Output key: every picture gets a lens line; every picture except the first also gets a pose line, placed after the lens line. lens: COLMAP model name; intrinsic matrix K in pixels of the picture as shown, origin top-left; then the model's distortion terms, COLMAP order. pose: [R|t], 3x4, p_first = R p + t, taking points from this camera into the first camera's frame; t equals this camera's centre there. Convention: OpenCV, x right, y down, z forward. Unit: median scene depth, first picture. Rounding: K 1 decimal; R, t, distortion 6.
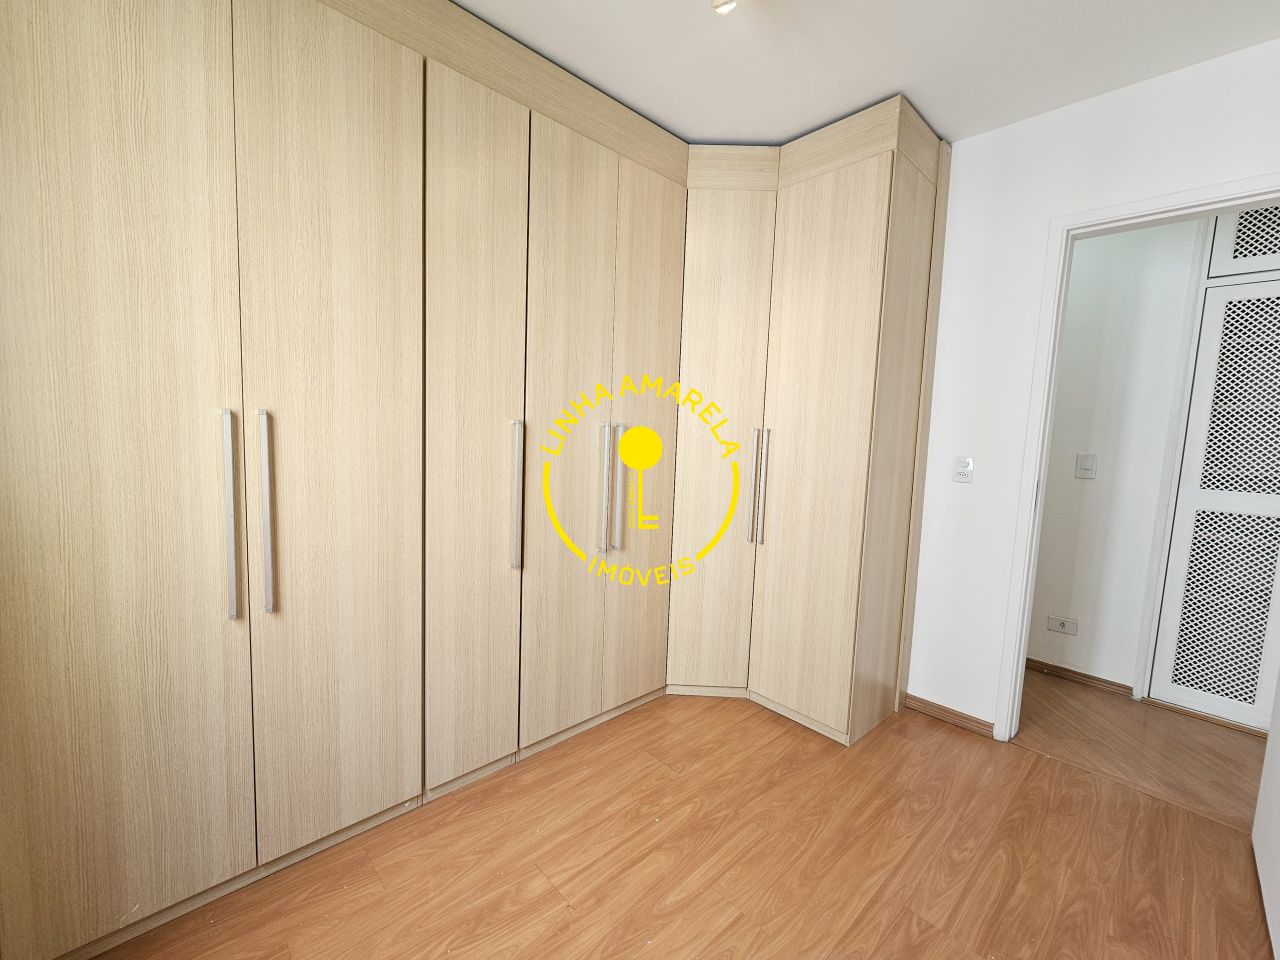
lens RADIAL K [[523.4, 0, 645.7], [0, 523.4, 478.1], [0, 0, 1]] dist [-0.000239, -0.000236]
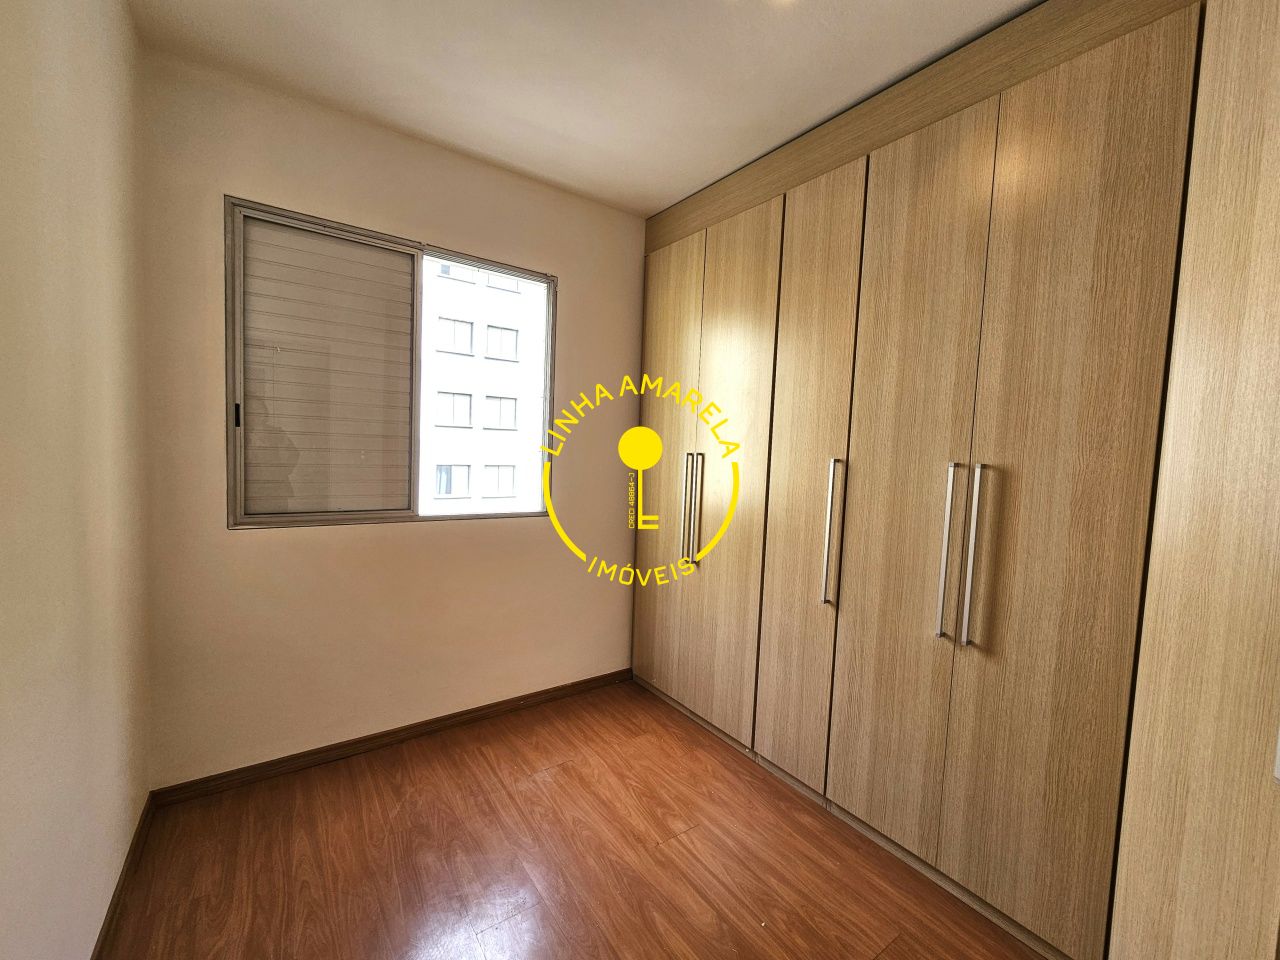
lens RADIAL K [[523.4, 0, 642.3], [0, 523.4, 476.5], [0, 0, 1]] dist [-0.000239, -0.000236]
pose [[-0.130837, 0.009480, -0.991359, 0.852673], [-0.142386, 0.989408, 0.028253, -0.053018], [0.981126, 0.144852, -0.128101, 0.793804]]
